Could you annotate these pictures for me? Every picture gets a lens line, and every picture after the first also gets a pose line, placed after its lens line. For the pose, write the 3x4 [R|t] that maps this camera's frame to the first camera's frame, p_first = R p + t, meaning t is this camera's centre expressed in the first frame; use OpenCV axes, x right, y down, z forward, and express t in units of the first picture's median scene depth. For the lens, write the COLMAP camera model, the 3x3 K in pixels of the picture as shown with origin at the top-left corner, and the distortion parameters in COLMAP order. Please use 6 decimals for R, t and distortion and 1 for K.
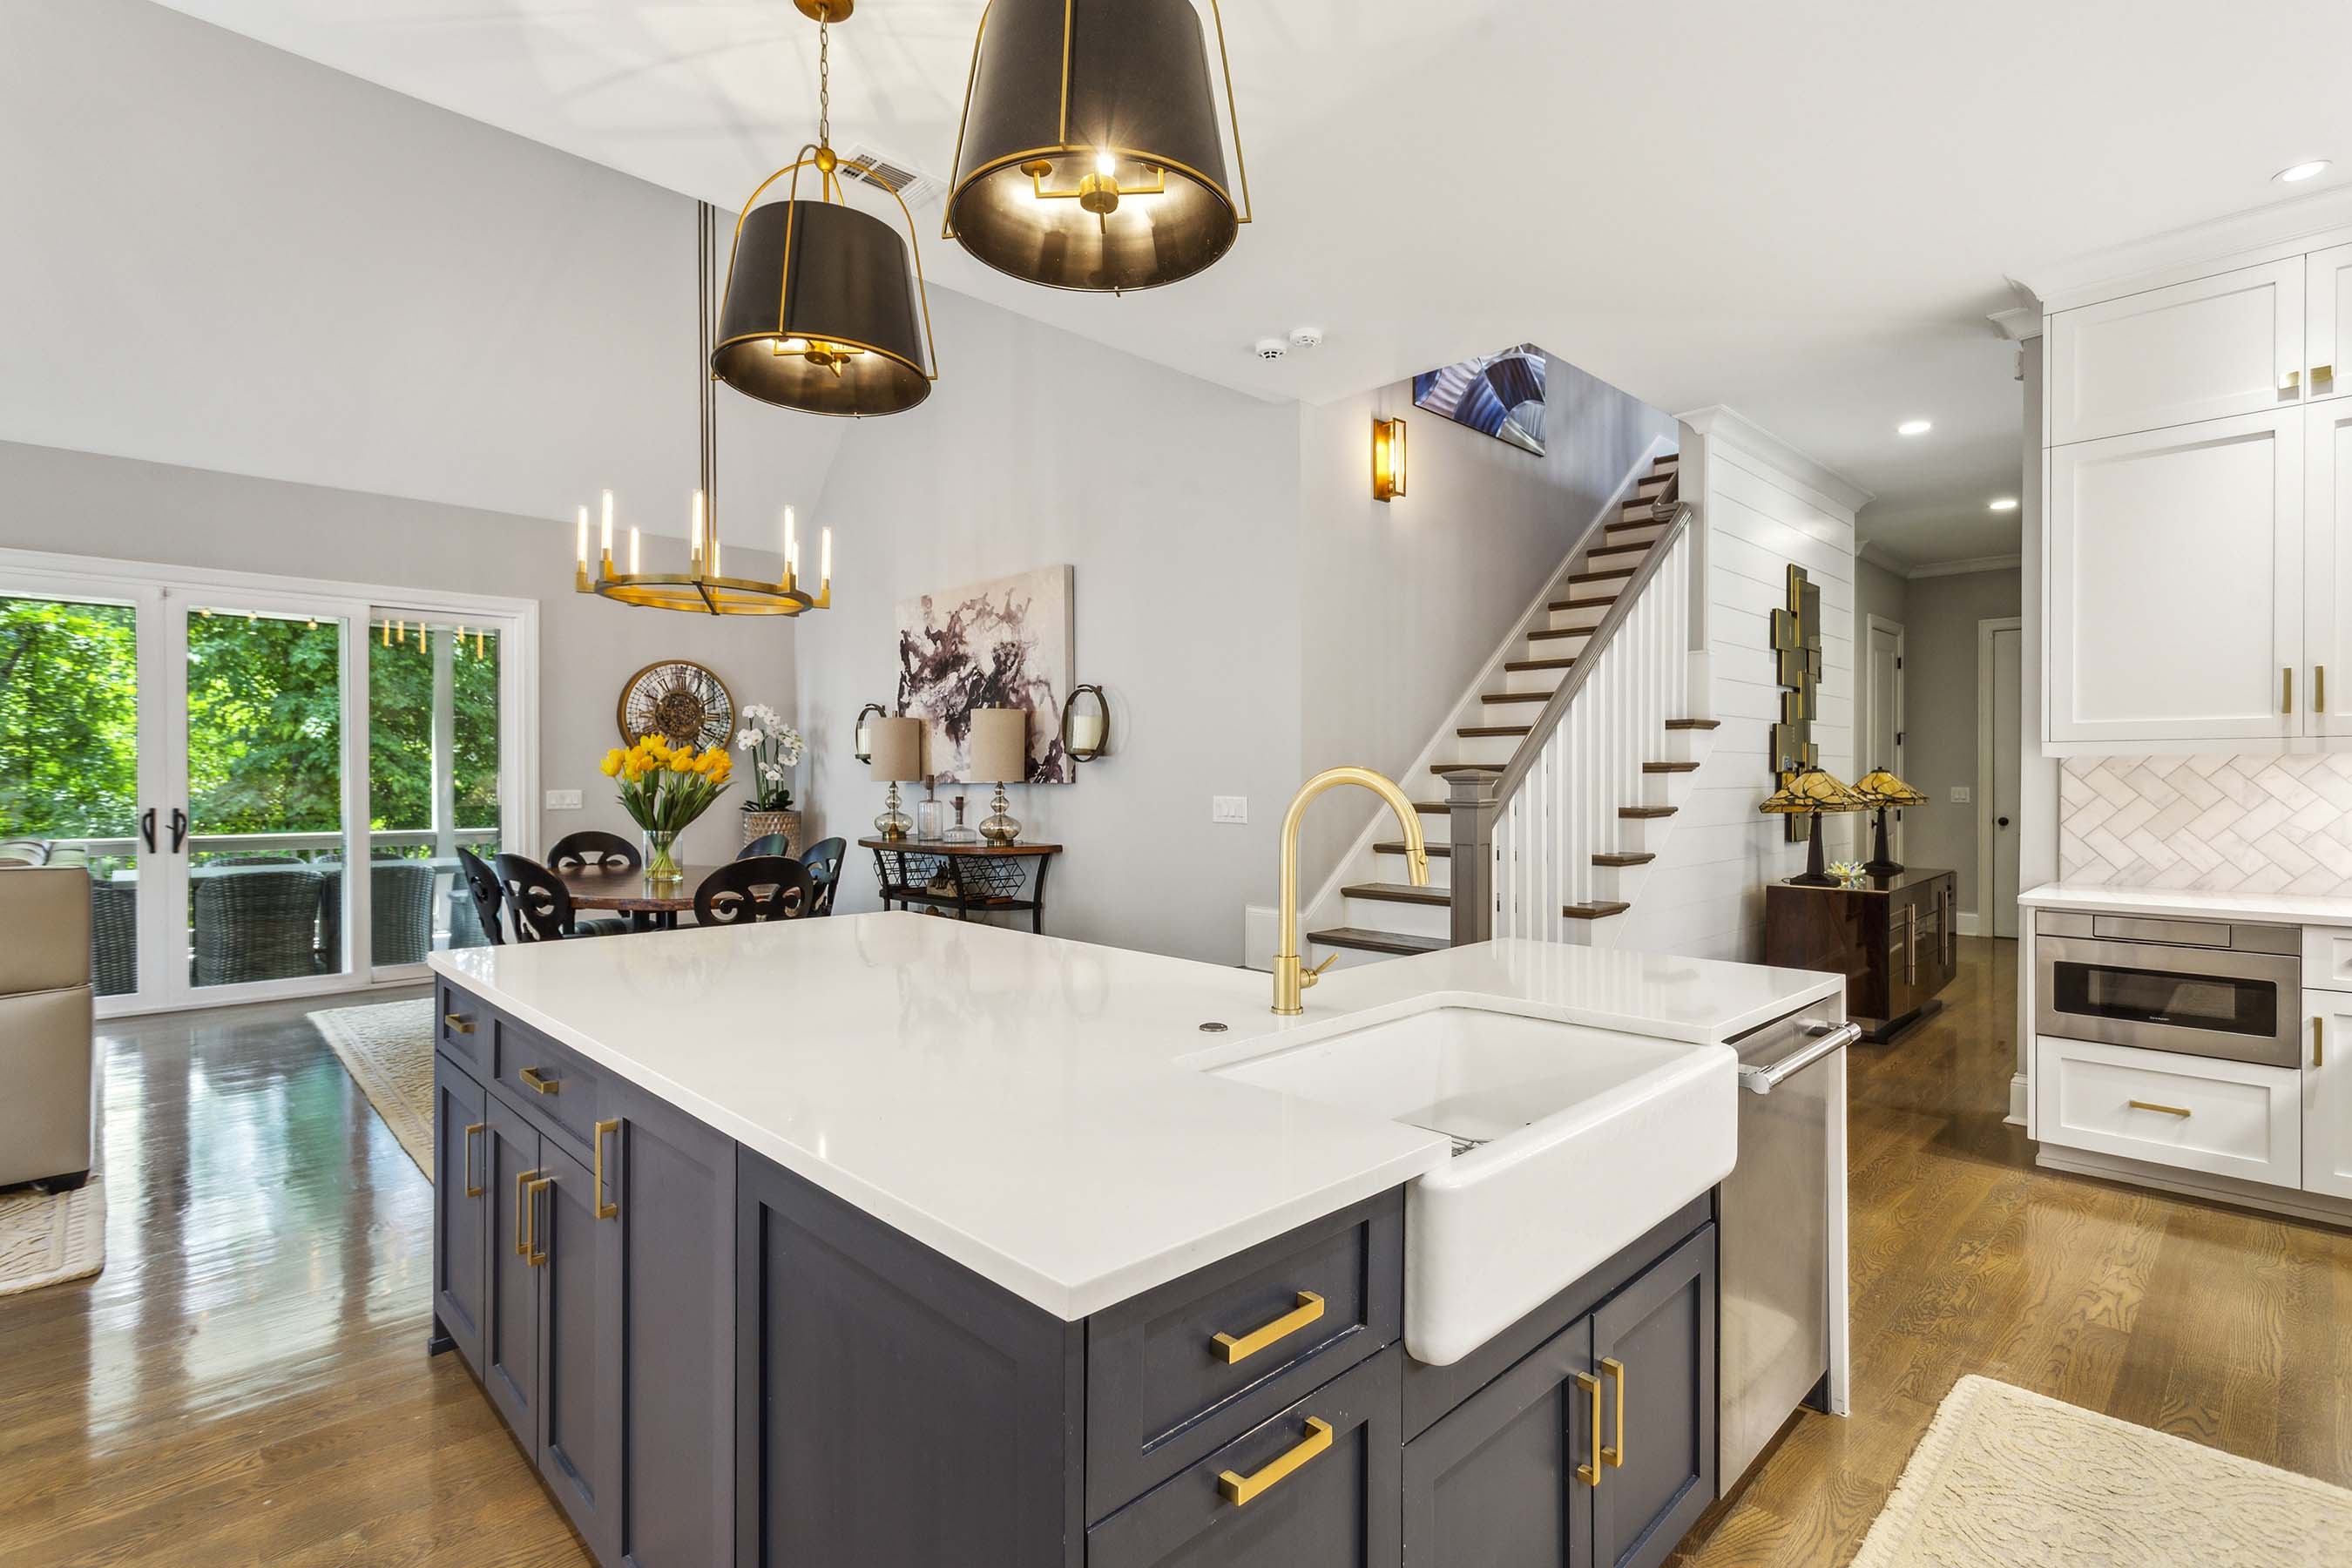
lens RADIAL K [[1117.7, 0, 1192.4], [0, 1117.7, 778.9], [0, 0, 1]] dist [0.001665, 0.002756]
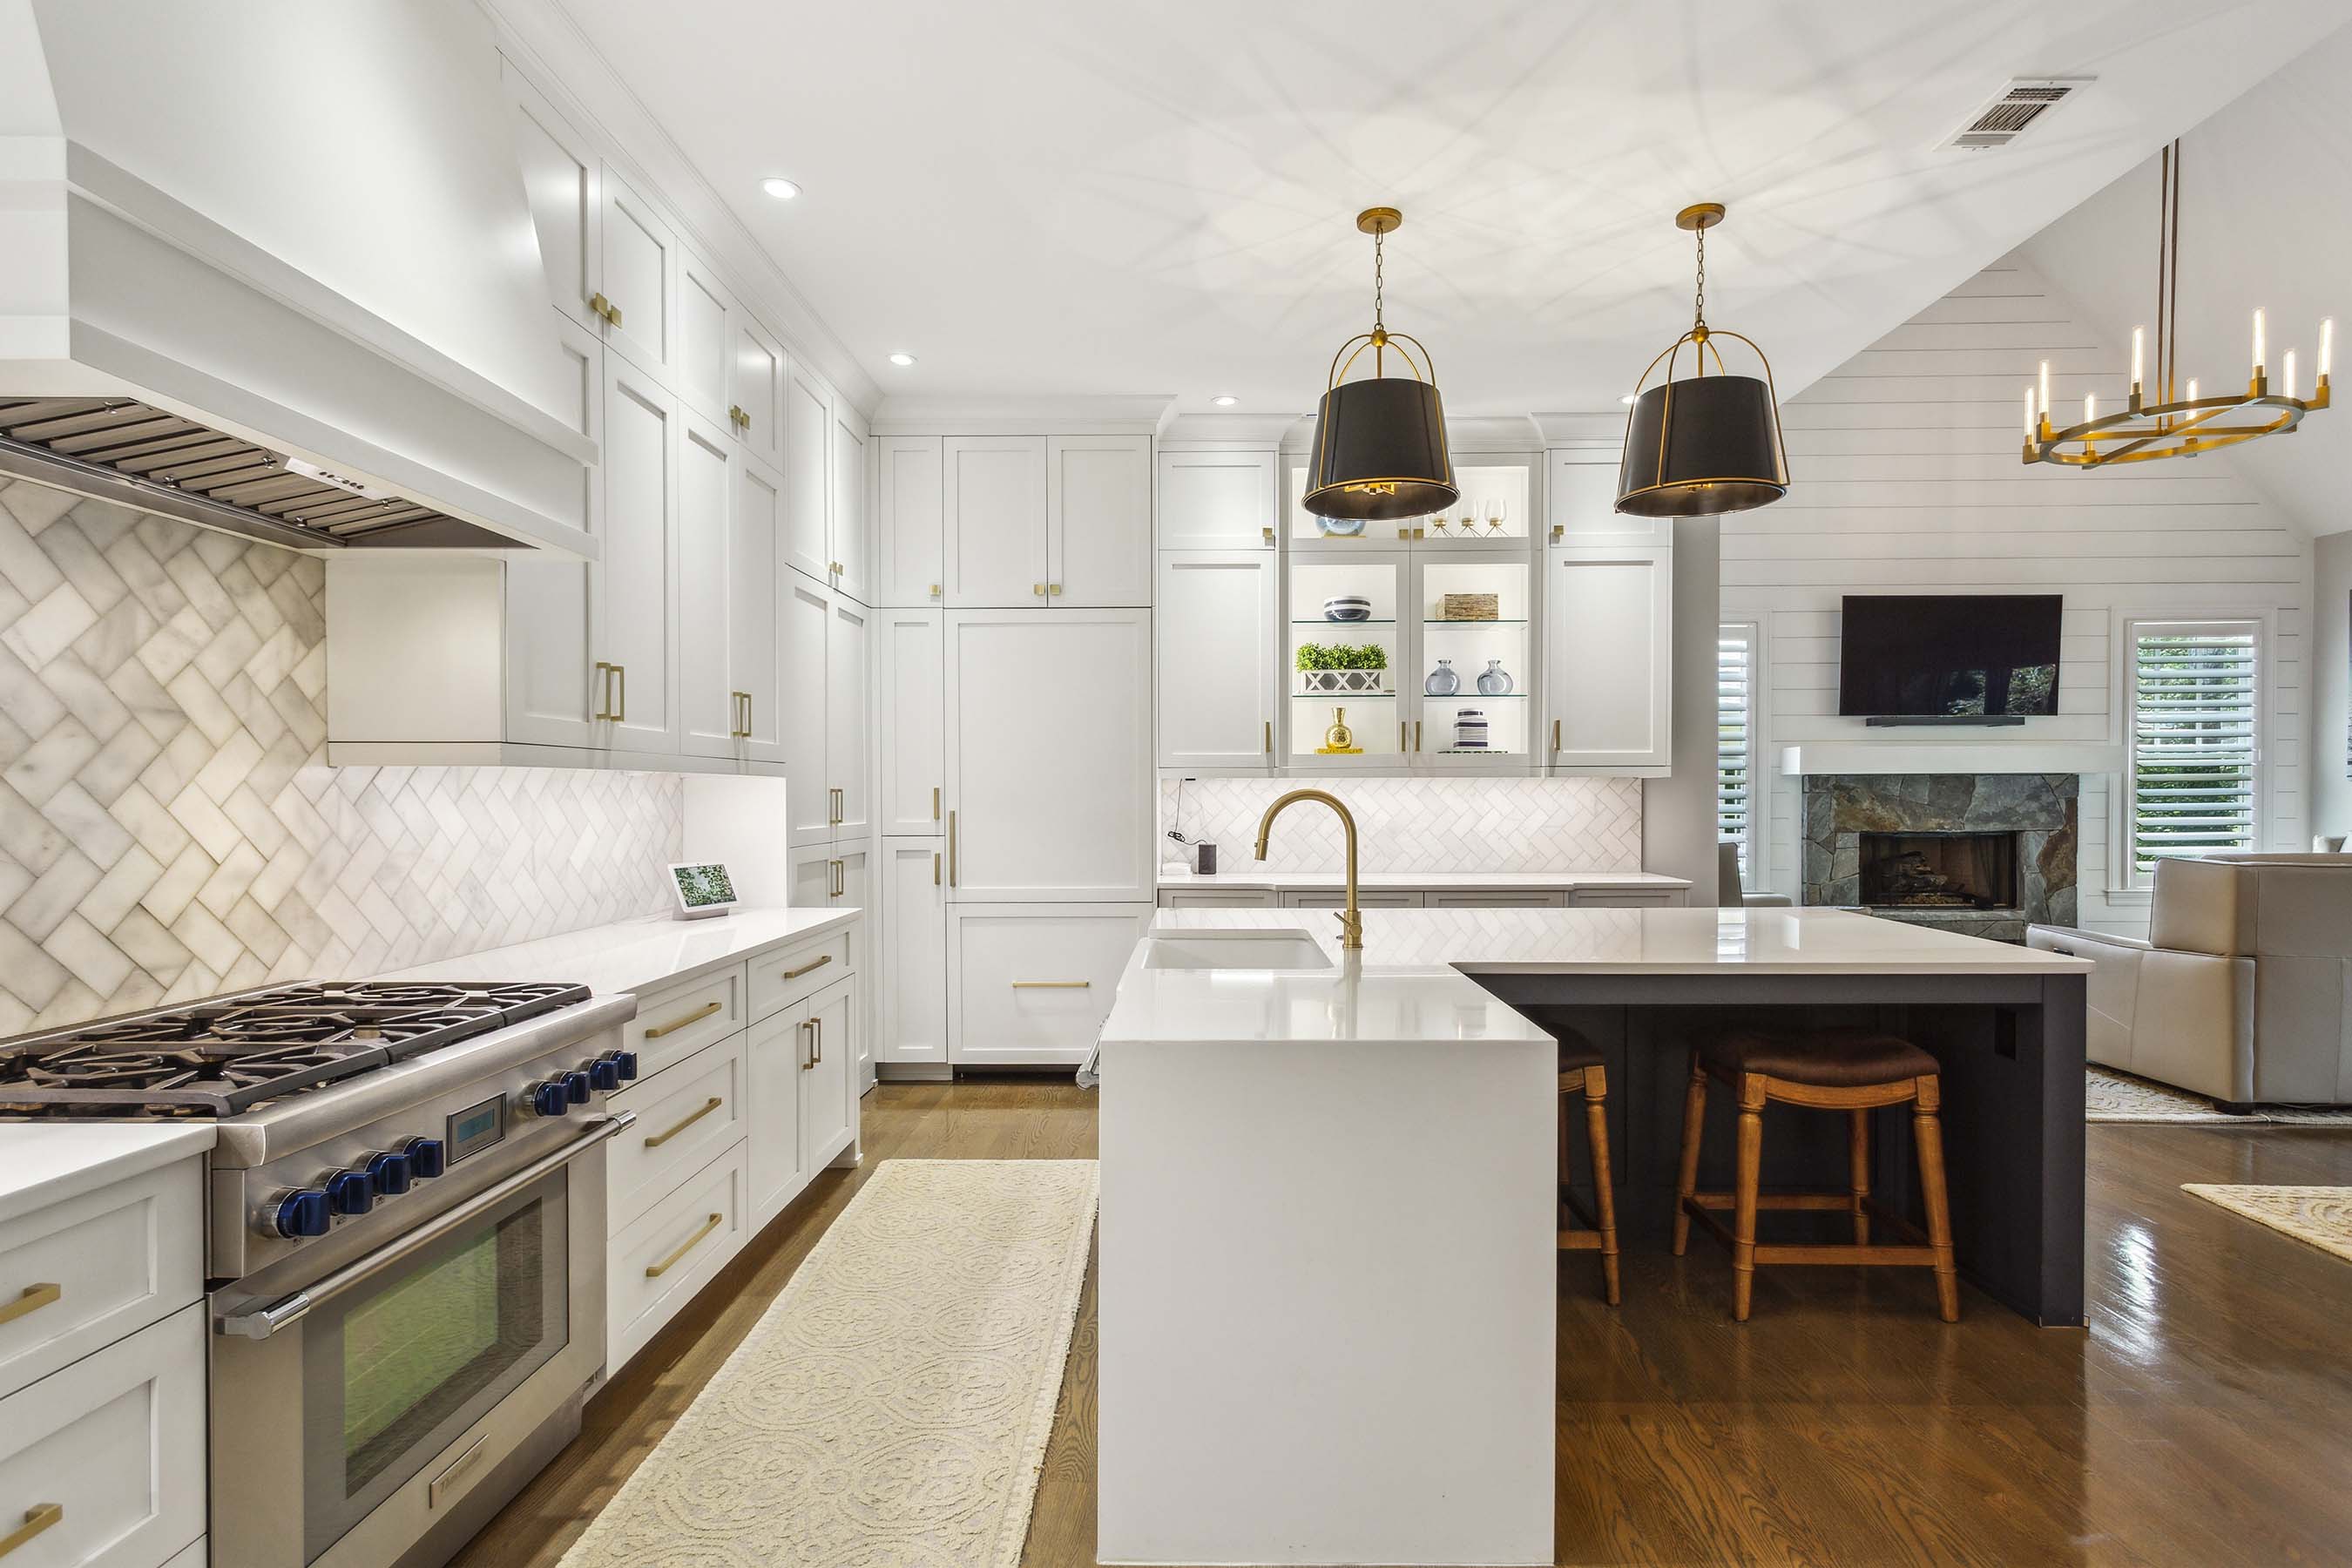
lens RADIAL K [[1117.7, 0, 1188.2], [0, 1117.7, 802.6], [0, 0, 1]] dist [0.001665, 0.002756]
pose [[-0.700761, 0.007305, -0.713359, 0.377182], [0.000406, 0.999951, 0.009841, -0.002233], [0.713396, 0.006607, -0.700730, 0.533433]]
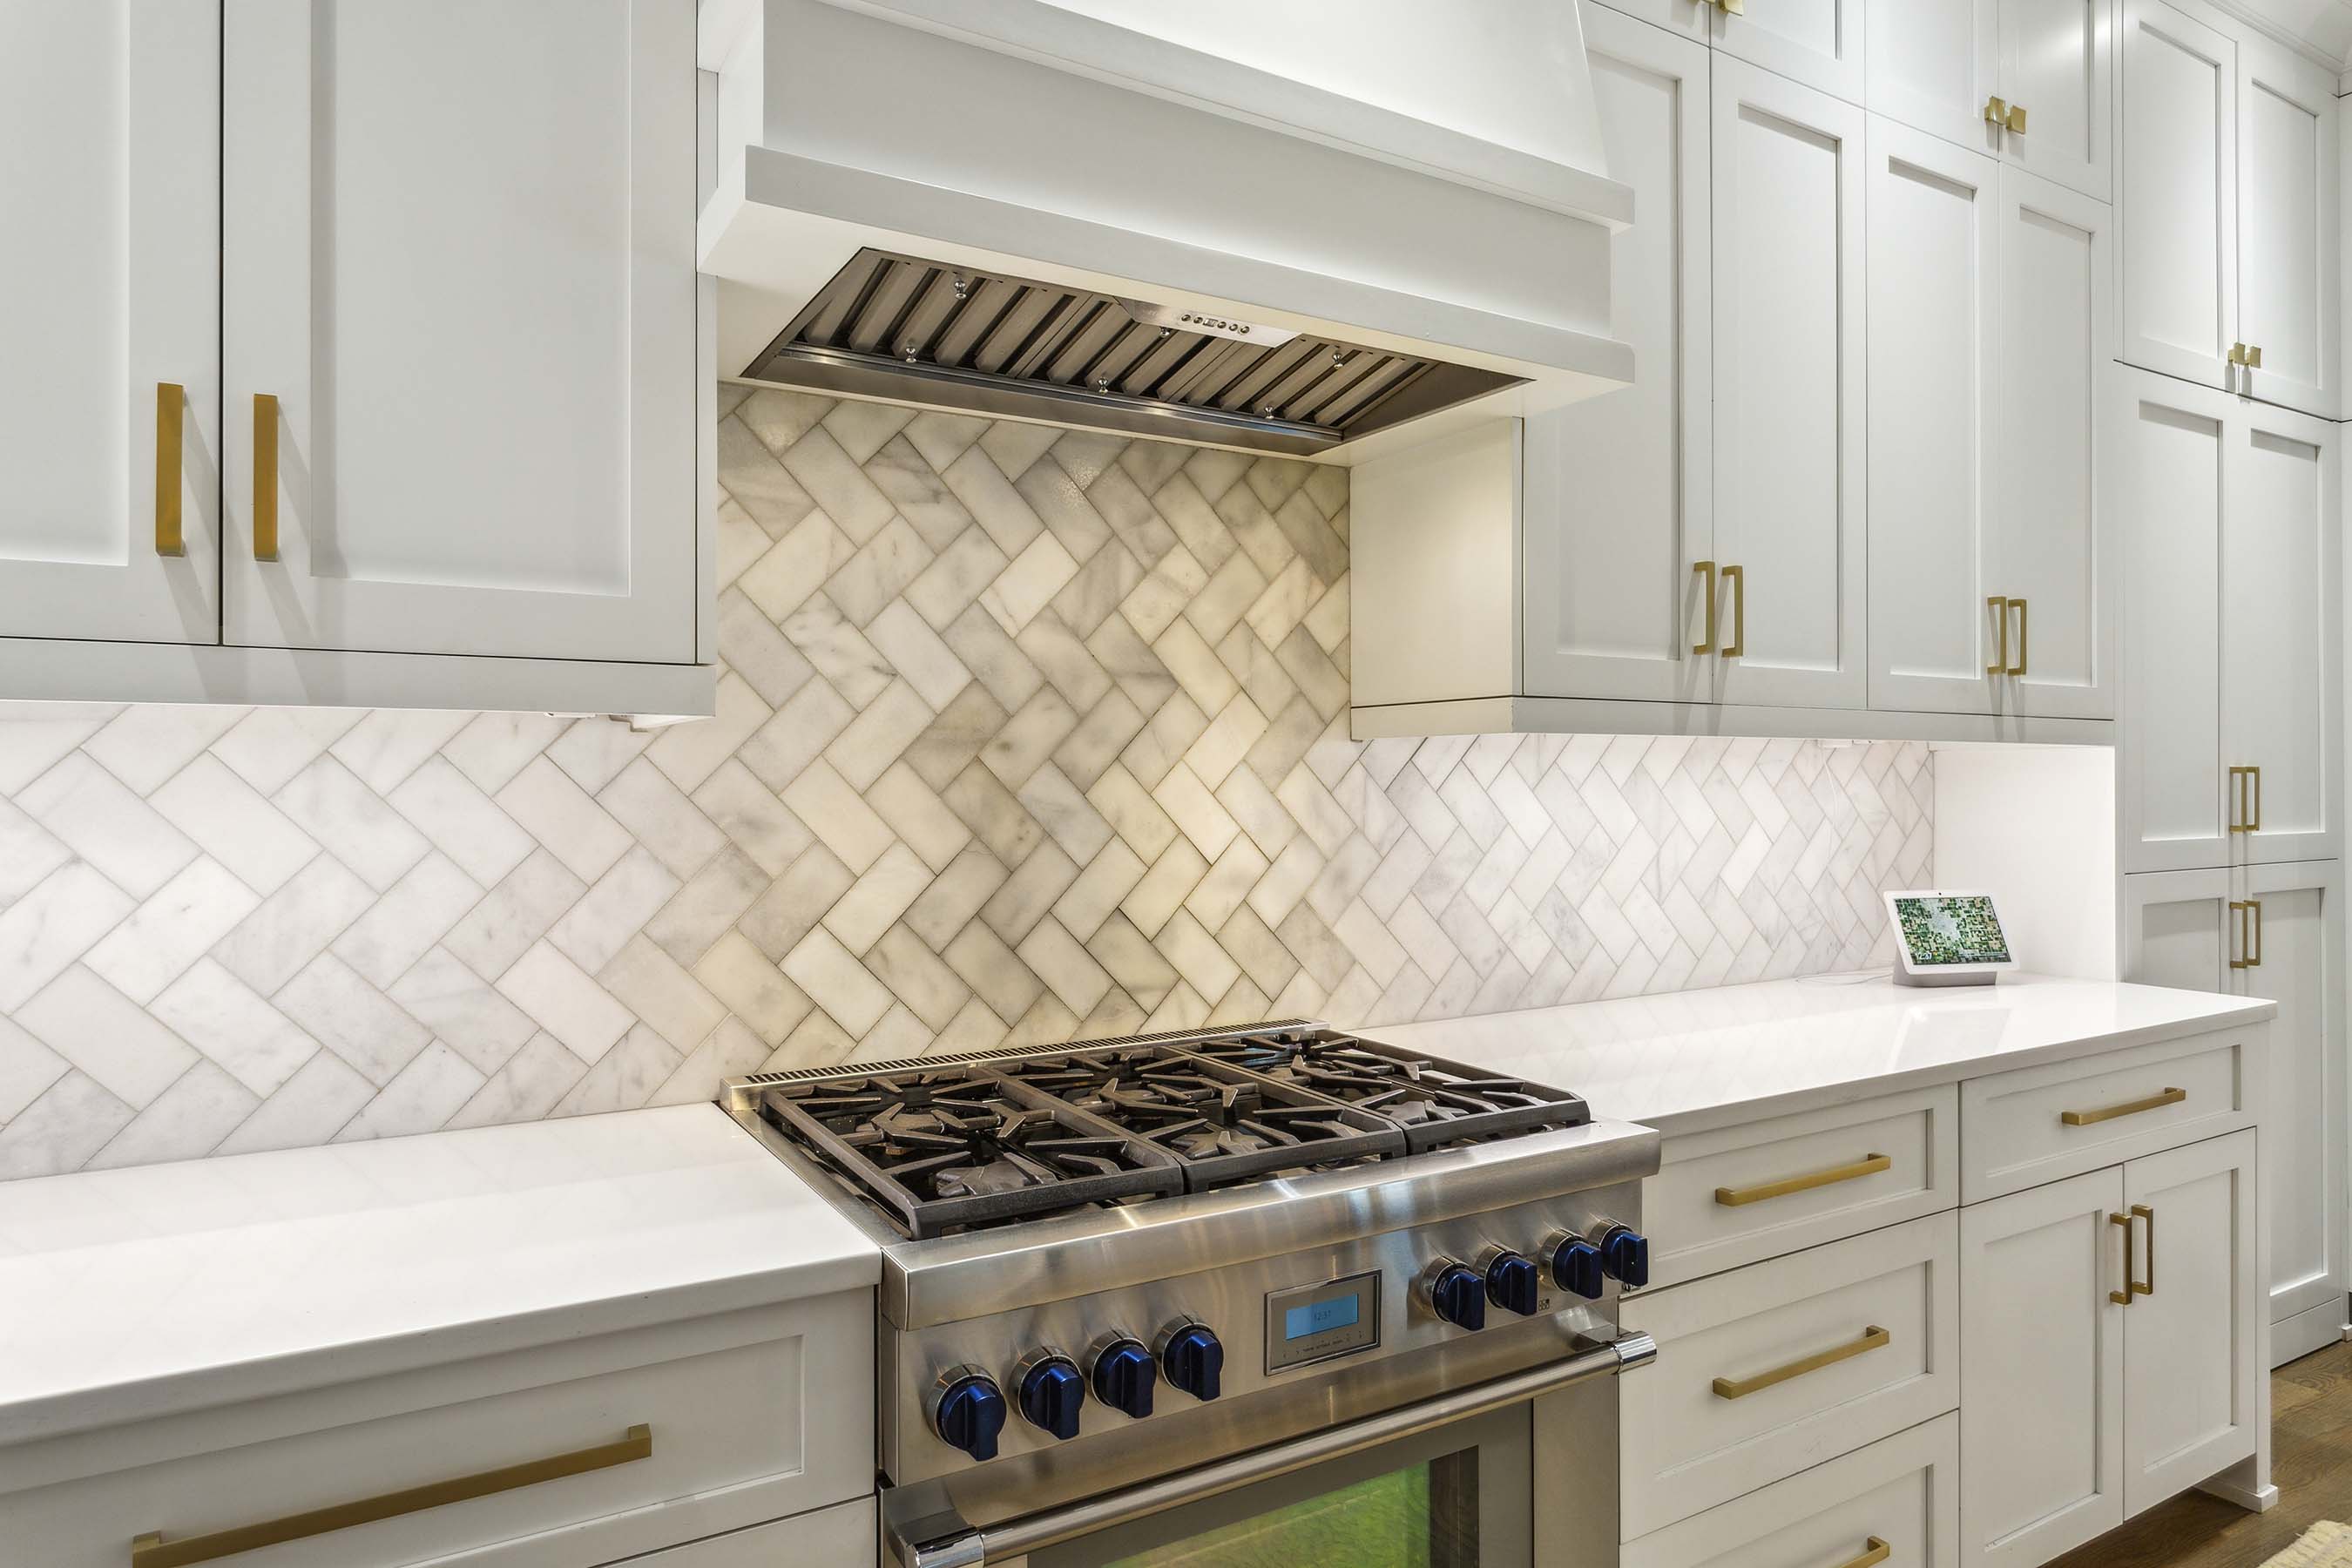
lens RADIAL K [[1410.3, 0, 1189.1], [0, 1410.3, 779.6], [0, 0, 1]] dist [-0.015829, 0.009974]
pose [[-0.975182, 0.003003, 0.221385, 0.282192], [0.003042, 0.999995, -0.000163, -0.000957], [-0.221384, 0.000514, -0.975187, 0.432271]]
